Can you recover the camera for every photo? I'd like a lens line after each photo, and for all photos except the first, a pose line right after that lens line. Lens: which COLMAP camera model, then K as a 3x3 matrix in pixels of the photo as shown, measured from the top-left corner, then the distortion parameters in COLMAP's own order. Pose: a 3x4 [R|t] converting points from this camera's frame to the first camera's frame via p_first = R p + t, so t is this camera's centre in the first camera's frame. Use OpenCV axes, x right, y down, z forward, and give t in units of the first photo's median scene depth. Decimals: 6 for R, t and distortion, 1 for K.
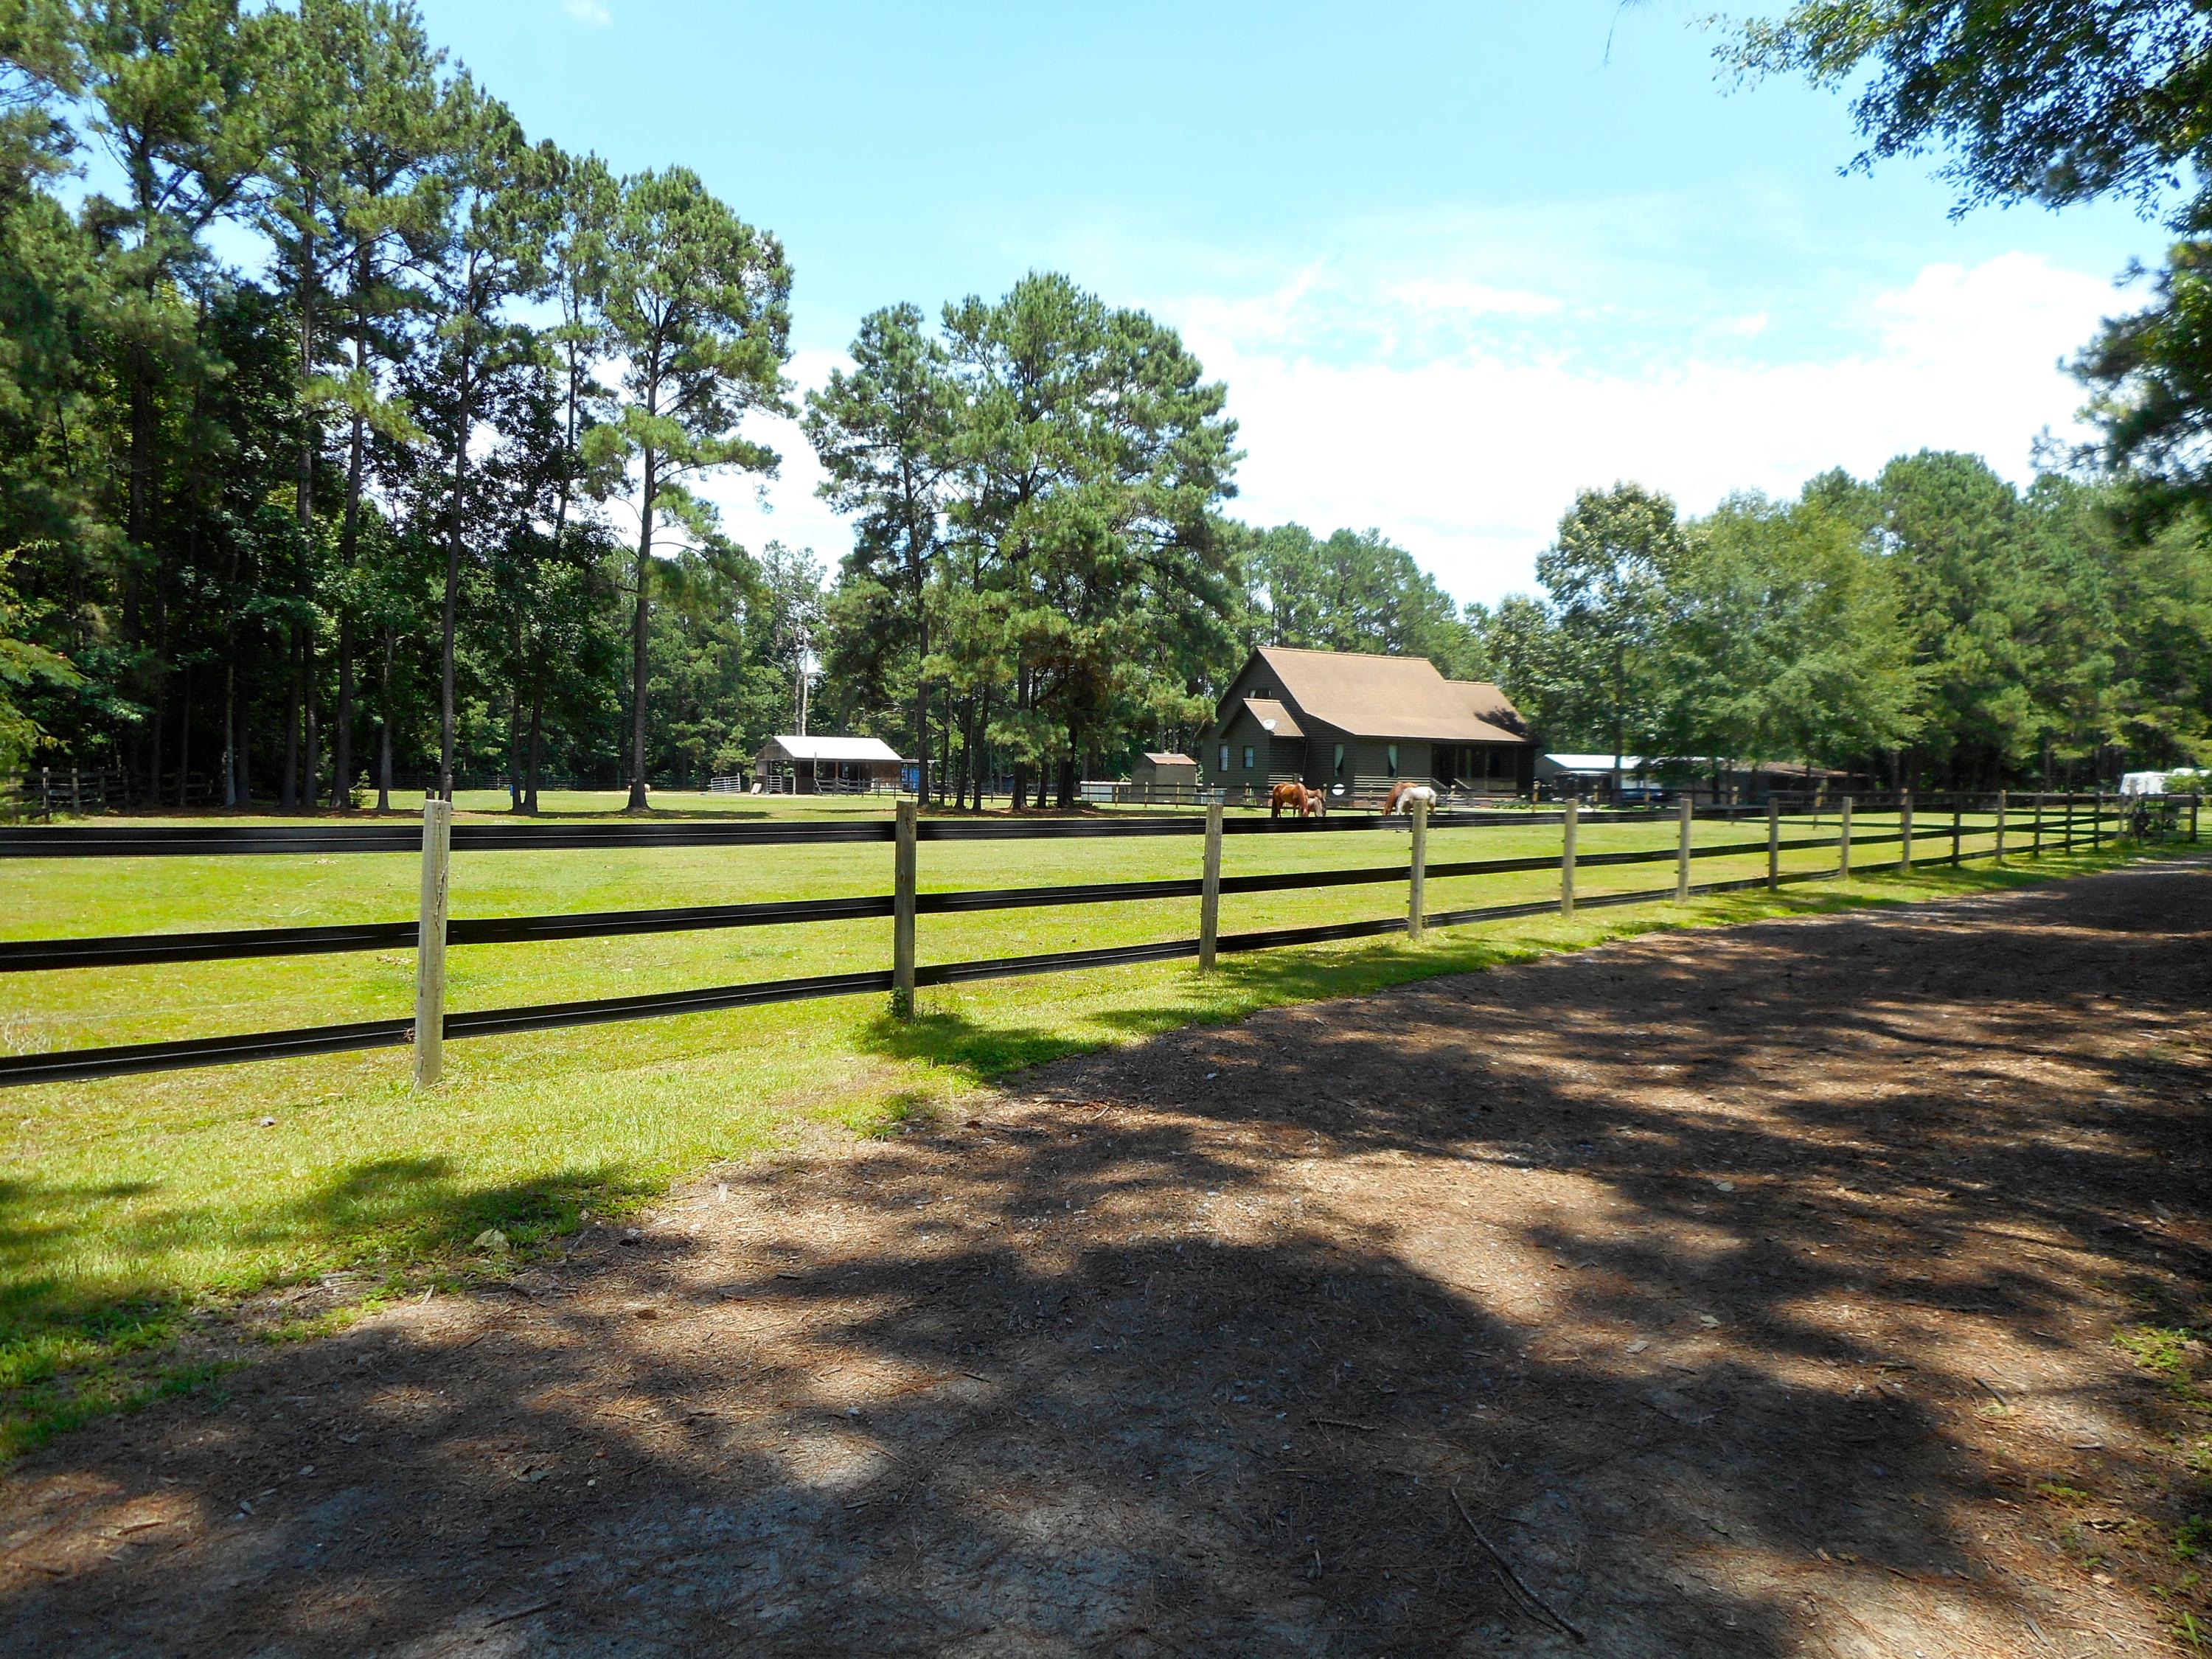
lens RADIAL K [[1684.8, 0, 1104.7], [0, 1684.8, 802.3], [0, 0, 1]] dist [0.044042, 0.002119]
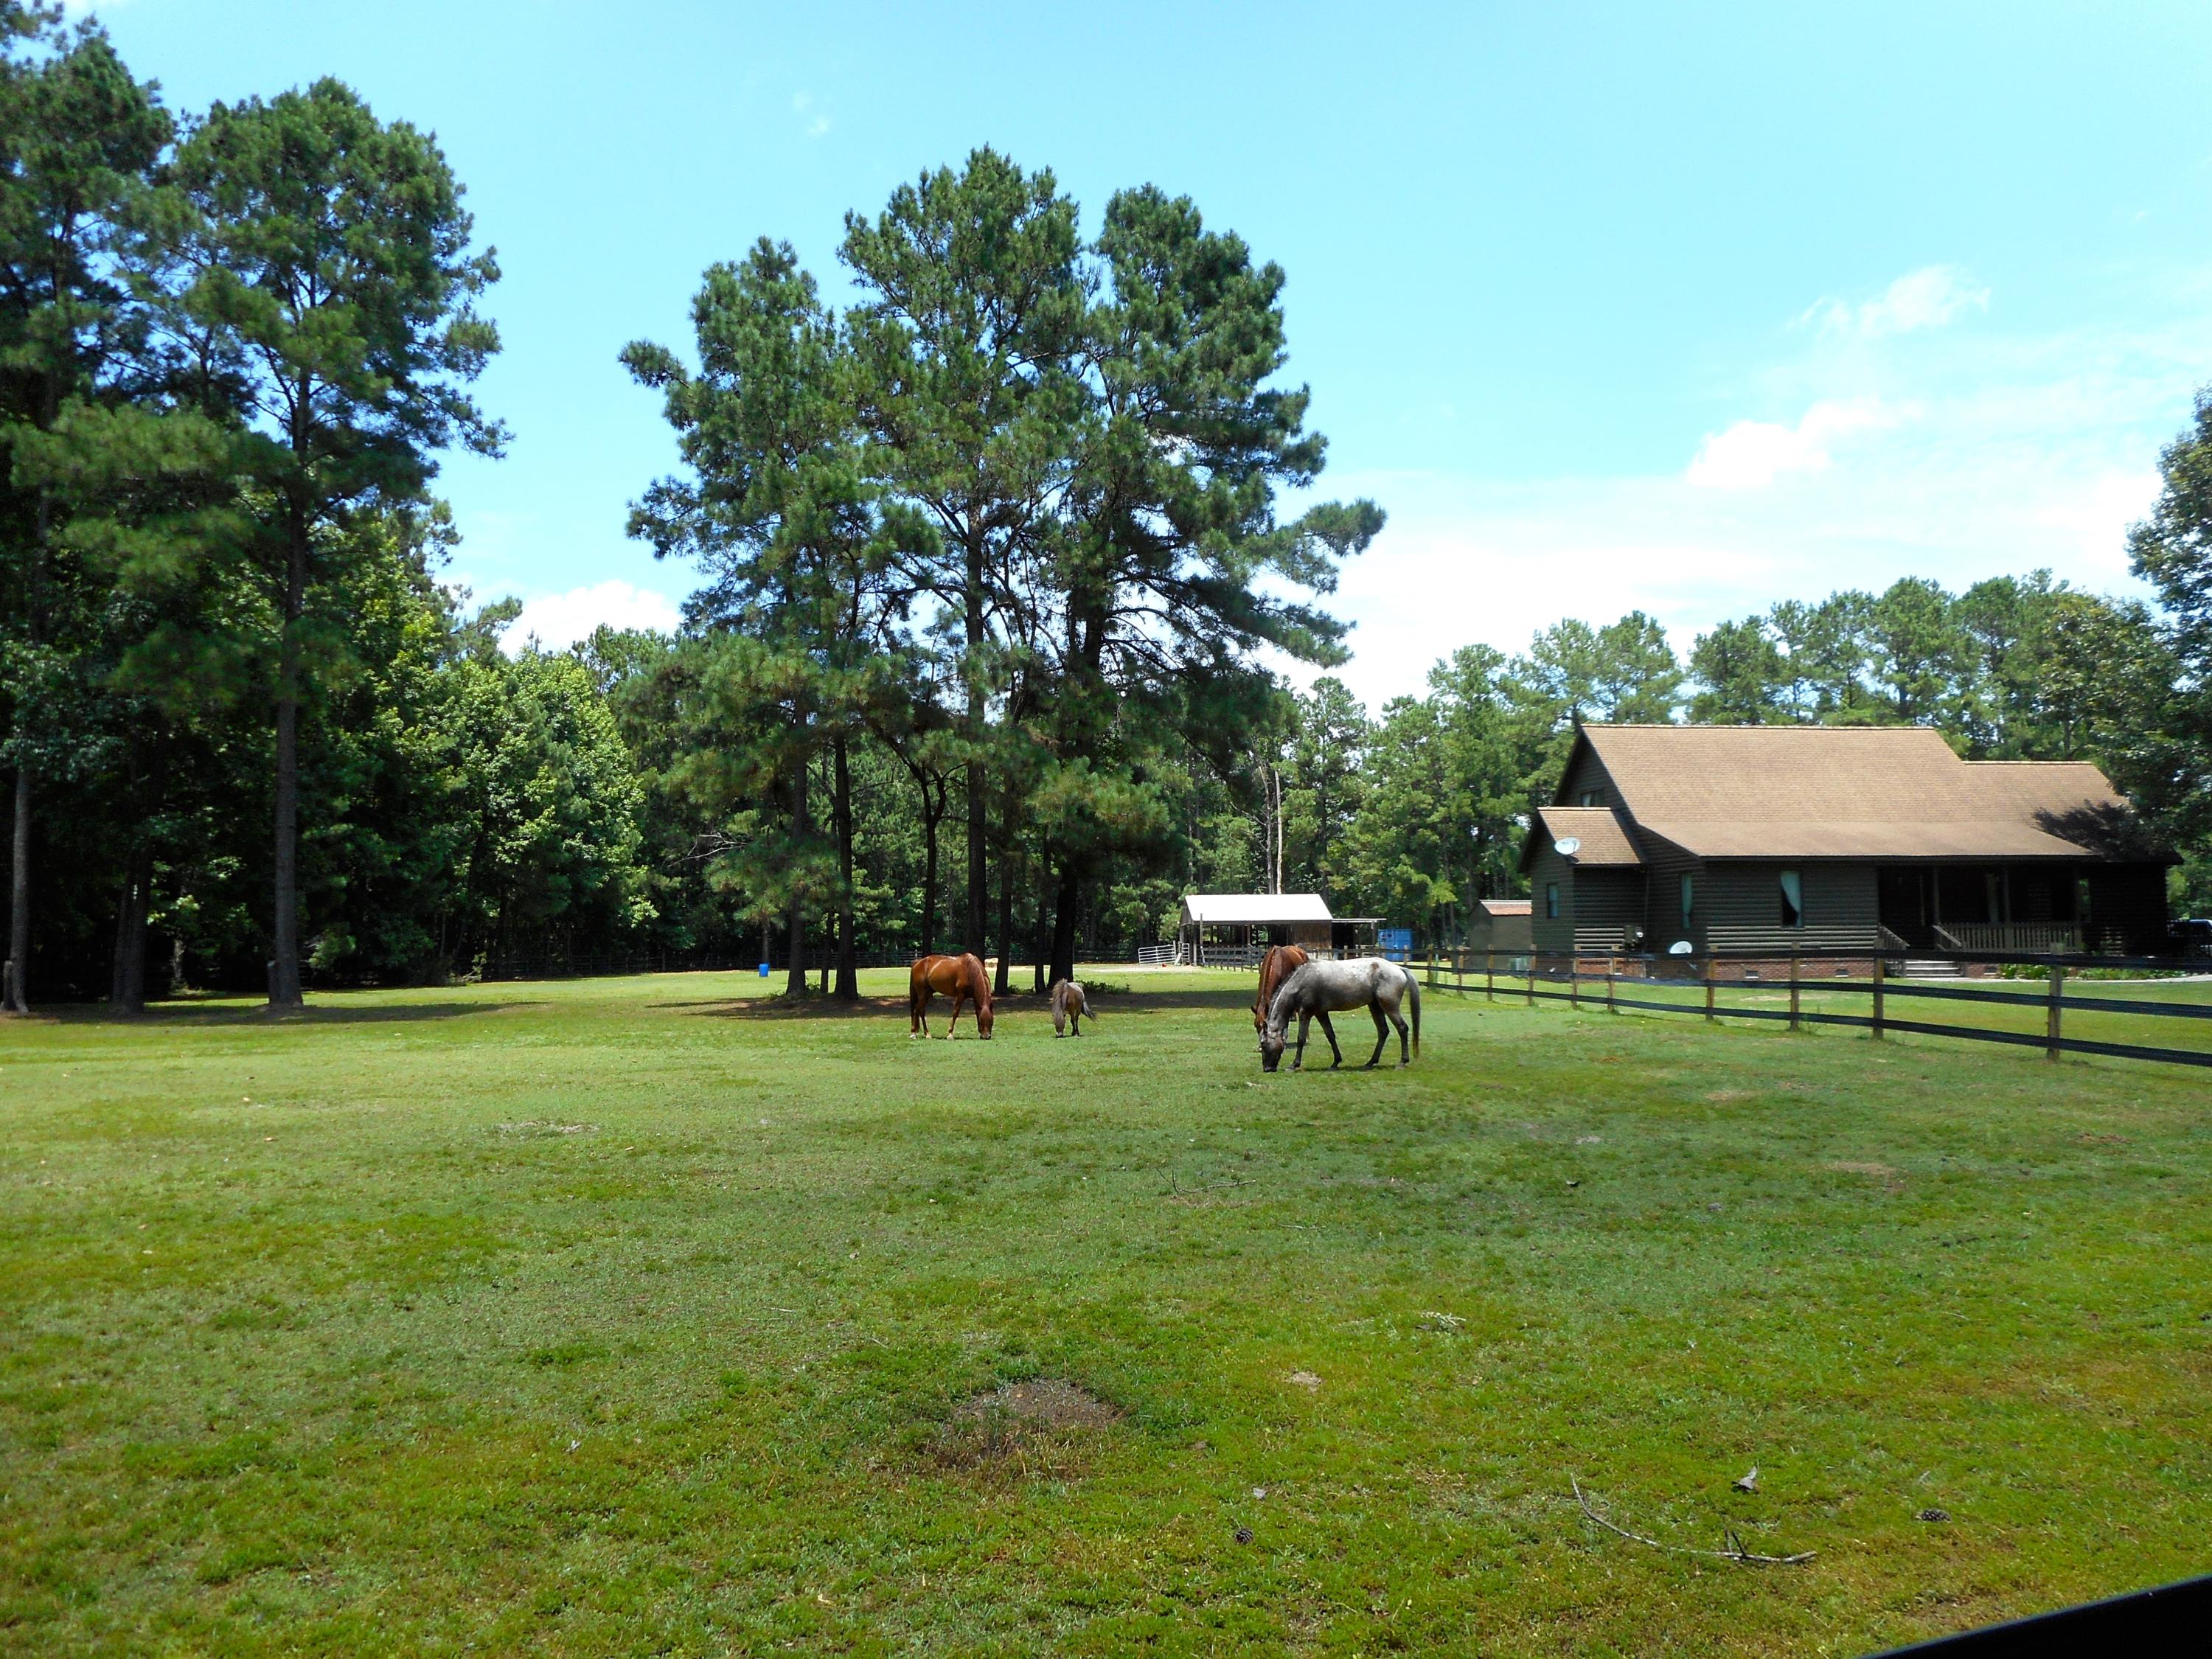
lens RADIAL K [[1692.8, 0, 1106.0], [0, 1692.8, 829.5], [0, 0, 1]] dist [-0.008703, 0.105230]
pose [[0.897559, -0.053894, -0.437589, 0.211608], [0.018583, 0.996243, -0.084581, -0.003371], [0.440503, 0.067784, 0.895188, 0.368423]]
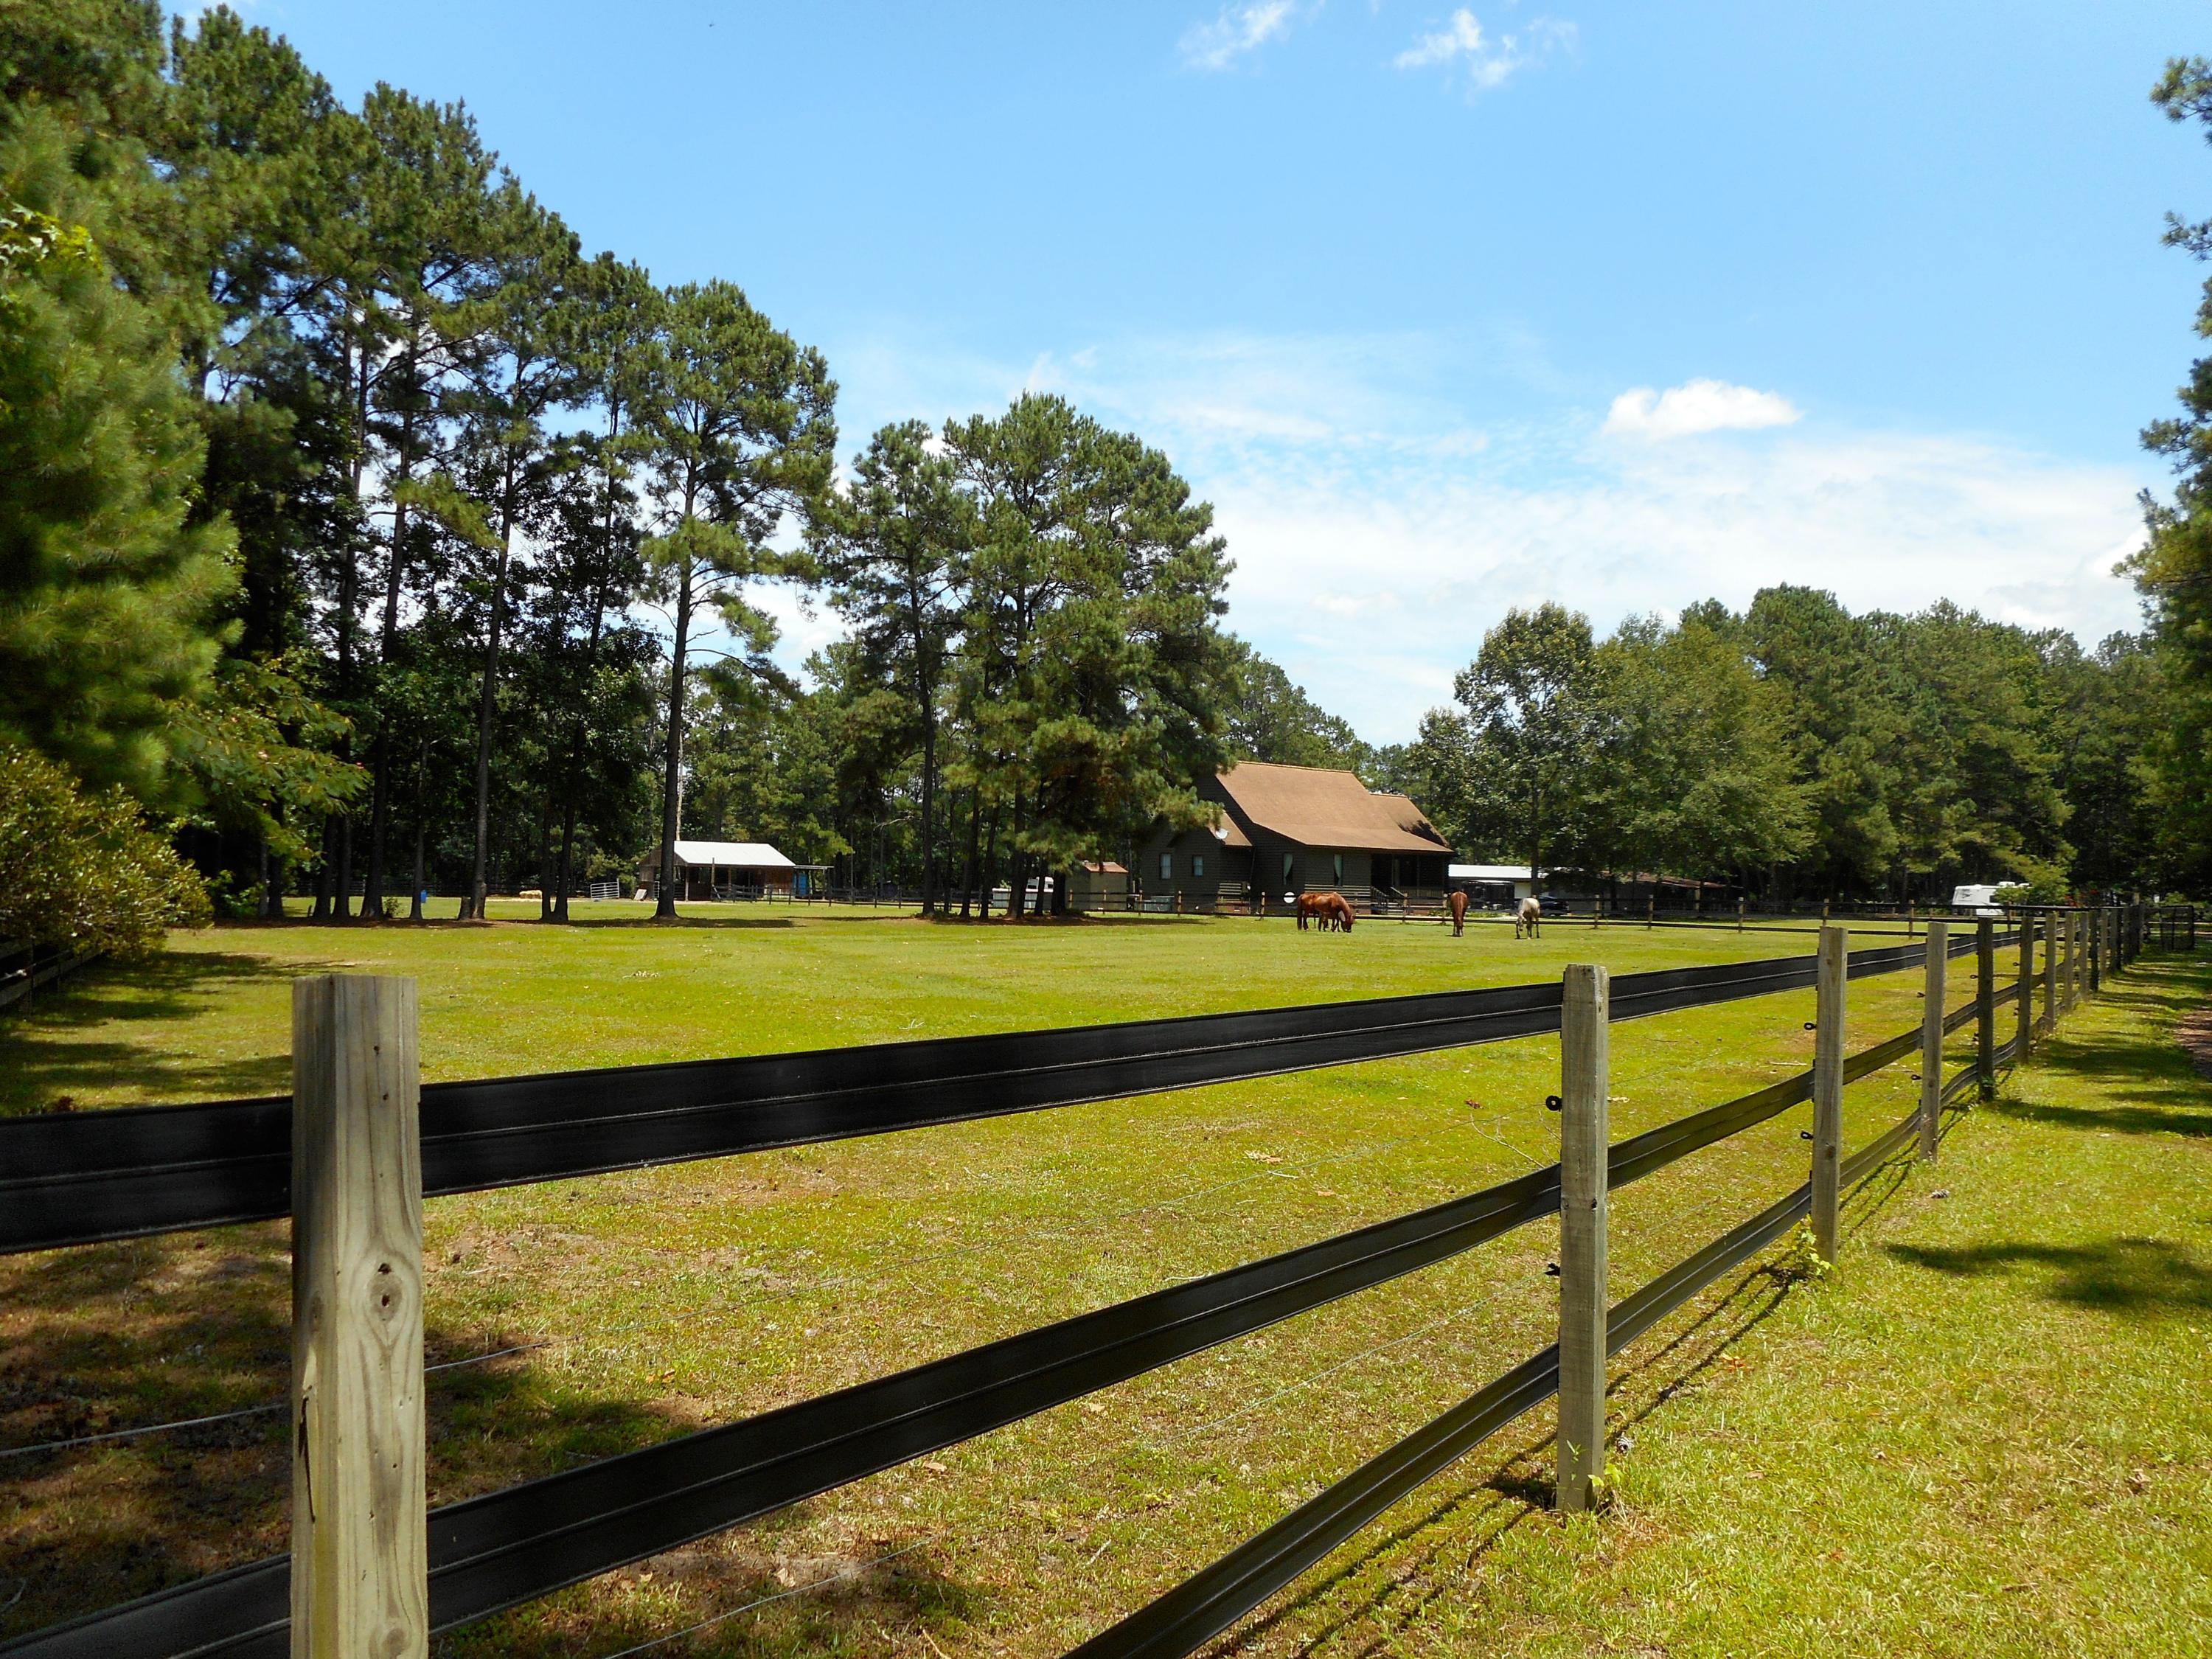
lens RADIAL K [[1692.8, 0, 1106.0], [0, 1692.8, 829.5], [0, 0, 1]] dist [-0.008703, 0.105230]
pose [[0.992176, 0.007158, 0.124641, -0.097178], [-0.001388, 0.998926, -0.046323, -0.001195], [-0.124838, 0.045788, 0.991120, -0.008723]]
